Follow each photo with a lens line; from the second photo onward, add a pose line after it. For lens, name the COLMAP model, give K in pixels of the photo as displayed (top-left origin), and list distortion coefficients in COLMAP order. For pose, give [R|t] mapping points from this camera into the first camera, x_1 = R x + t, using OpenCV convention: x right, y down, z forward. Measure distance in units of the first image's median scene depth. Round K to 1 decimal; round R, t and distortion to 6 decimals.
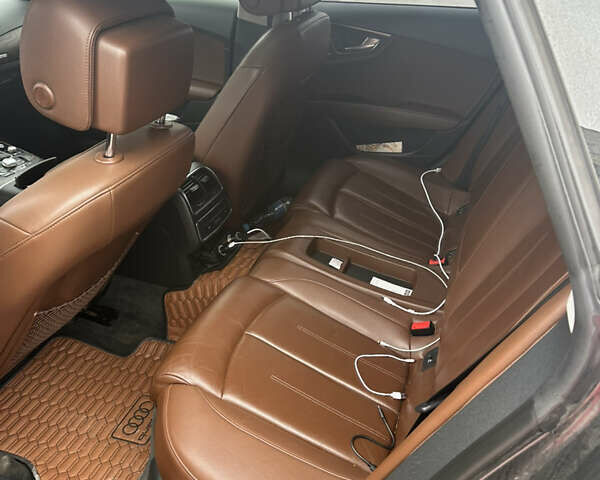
lens RADIAL K [[563.0, 0, 295.6], [0, 563.0, 239.0], [0, 0, 1]] dist [0.116668, -0.196307]
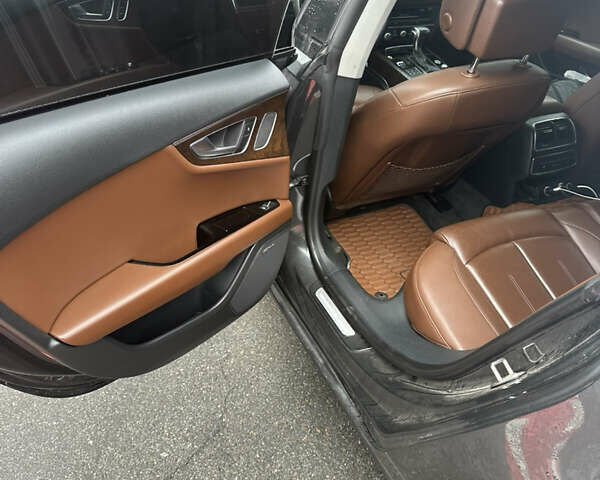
lens RADIAL K [[563.0, 0, 295.6], [0, 563.0, 239.0], [0, 0, 1]] dist [0.116668, -0.196307]
pose [[0.671022, 0.437720, -0.598440, 0.304739], [-0.394677, 0.894154, 0.211470, 0.072257], [0.627662, 0.094290, 0.772755, -0.257099]]
